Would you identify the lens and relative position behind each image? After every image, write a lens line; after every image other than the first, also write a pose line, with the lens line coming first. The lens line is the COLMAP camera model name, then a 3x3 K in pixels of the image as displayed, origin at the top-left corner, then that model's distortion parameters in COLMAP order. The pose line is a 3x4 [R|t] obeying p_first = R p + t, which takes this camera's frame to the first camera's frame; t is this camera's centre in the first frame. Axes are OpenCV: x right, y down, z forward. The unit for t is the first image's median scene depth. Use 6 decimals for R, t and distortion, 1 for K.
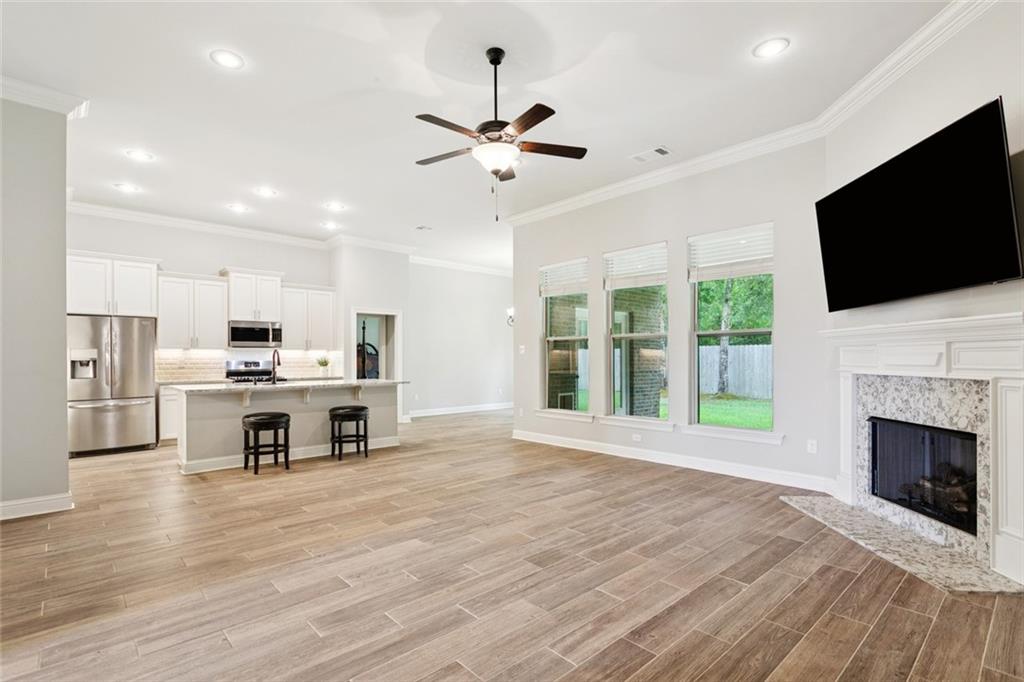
lens RADIAL K [[489.4, 0, 512.1], [0, 489.4, 357.2], [0, 0, 1]] dist [0.001311, 0.000626]
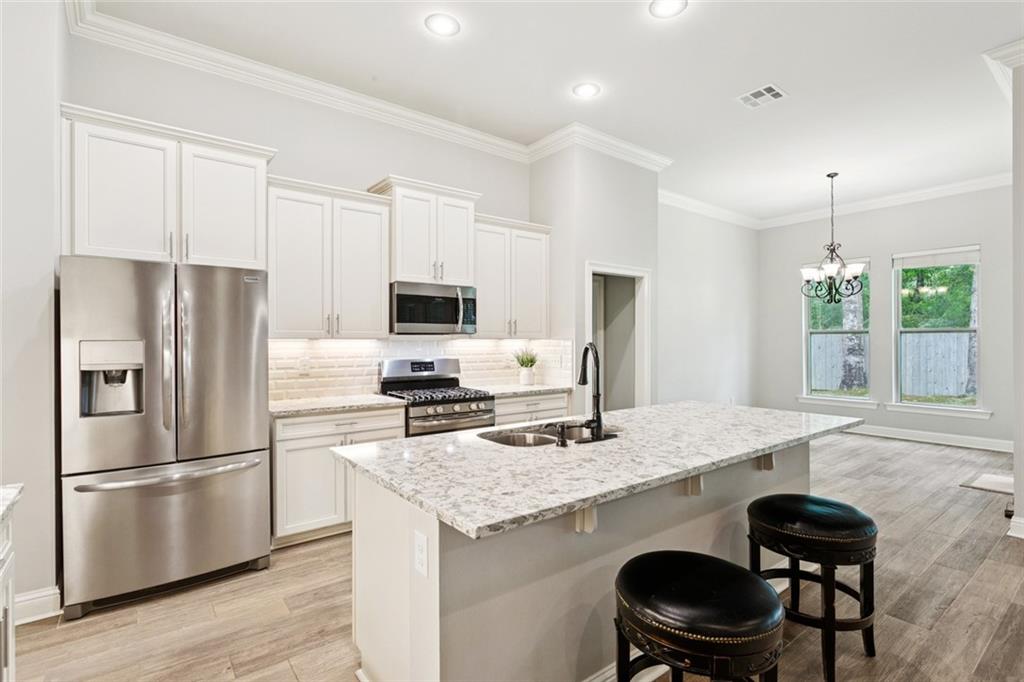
lens RADIAL K [[492.0, 0, 507.1], [0, 492.0, 341.7], [0, 0, 1]] dist [-0.000462, 0.000457]
pose [[0.996009, 0.001668, -0.089237, -0.555500], [-0.001575, 0.999998, 0.001111, -0.018391], [0.089239, -0.000966, 0.996010, 0.674803]]
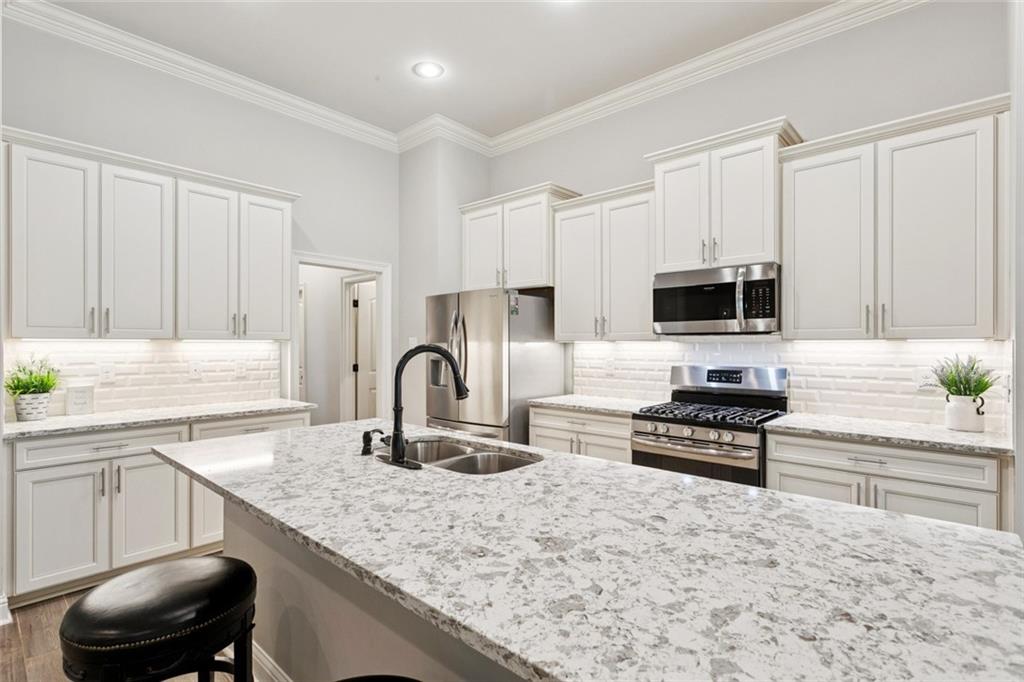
lens RADIAL K [[492.0, 0, 507.1], [0, 492.0, 341.7], [0, 0, 1]] dist [-0.000462, 0.000457]
pose [[0.095134, -0.002004, -0.995462, -0.199146], [-0.003365, 0.999992, -0.002334, -0.017781], [0.995459, 0.003571, 0.095126, 1.103992]]
